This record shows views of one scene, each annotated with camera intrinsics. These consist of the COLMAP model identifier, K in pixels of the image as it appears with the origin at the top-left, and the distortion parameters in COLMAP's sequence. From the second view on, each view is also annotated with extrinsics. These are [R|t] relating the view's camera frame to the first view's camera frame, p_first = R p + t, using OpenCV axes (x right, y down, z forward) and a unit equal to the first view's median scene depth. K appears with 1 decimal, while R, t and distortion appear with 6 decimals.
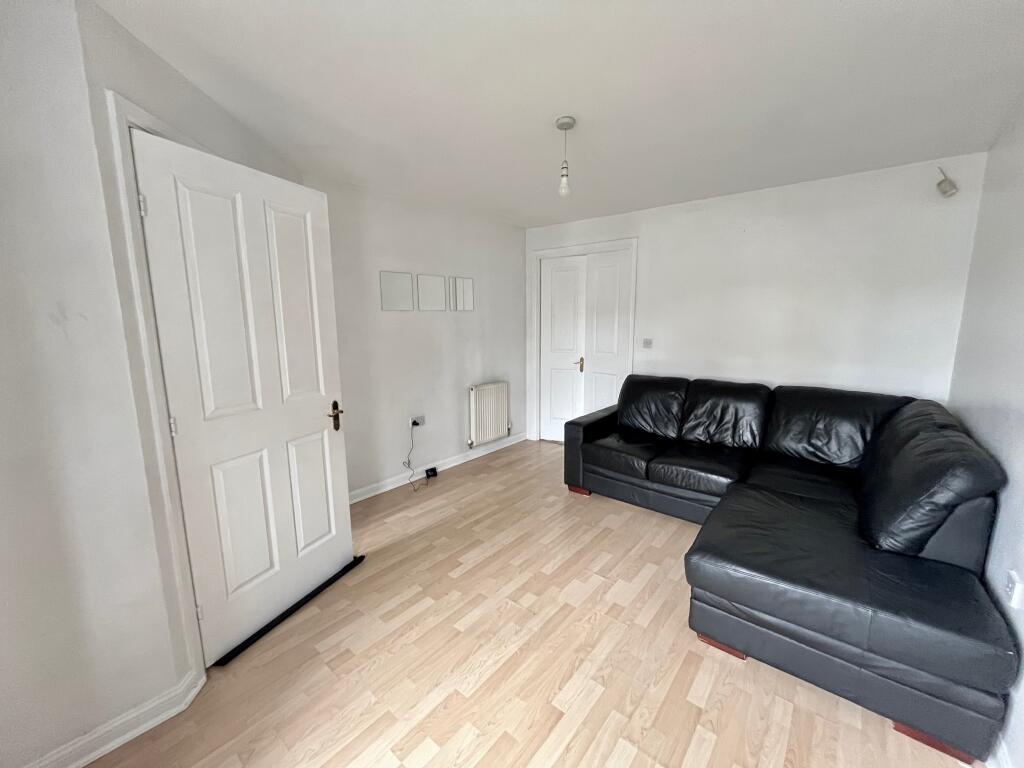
lens RADIAL K [[413.1, 0, 512.3], [0, 413.1, 385.0], [0, 0, 1]] dist [-0.003345, -0.000916]
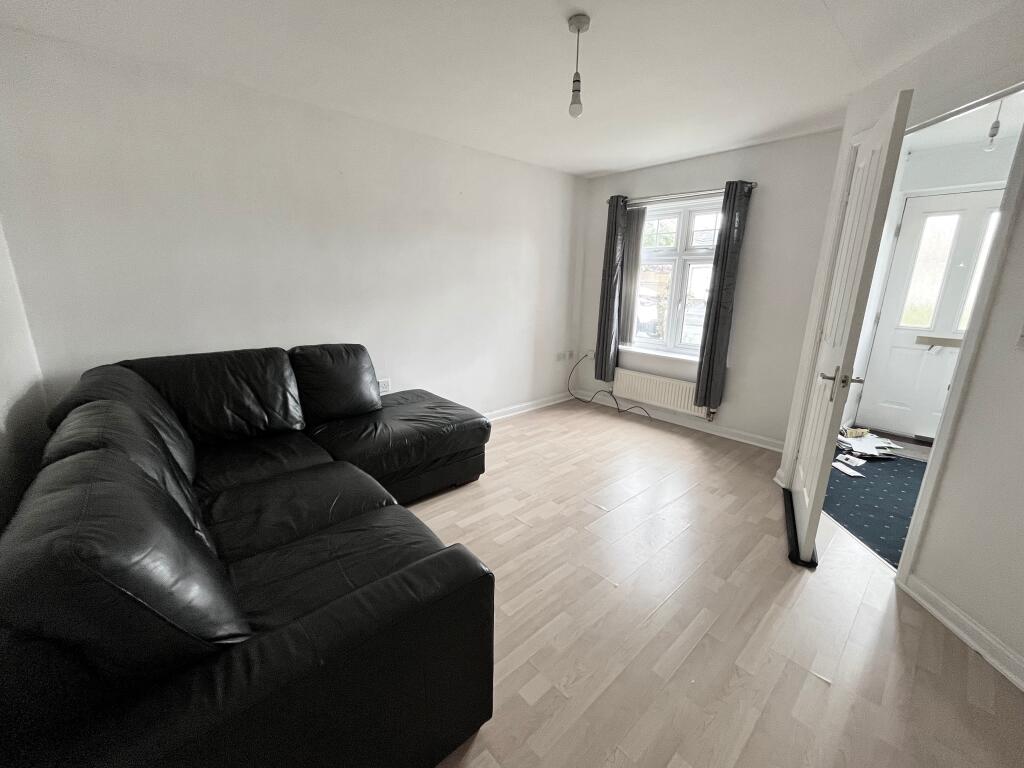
lens RADIAL K [[413.1, 0, 508.2], [0, 413.1, 381.8], [0, 0, 1]] dist [-0.003345, -0.000916]
pose [[-0.988002, -0.045724, 0.147518, 0.107622], [0.015835, 0.920145, 0.391257, -0.272805], [-0.153628, 0.388898, -0.908381, 1.884213]]
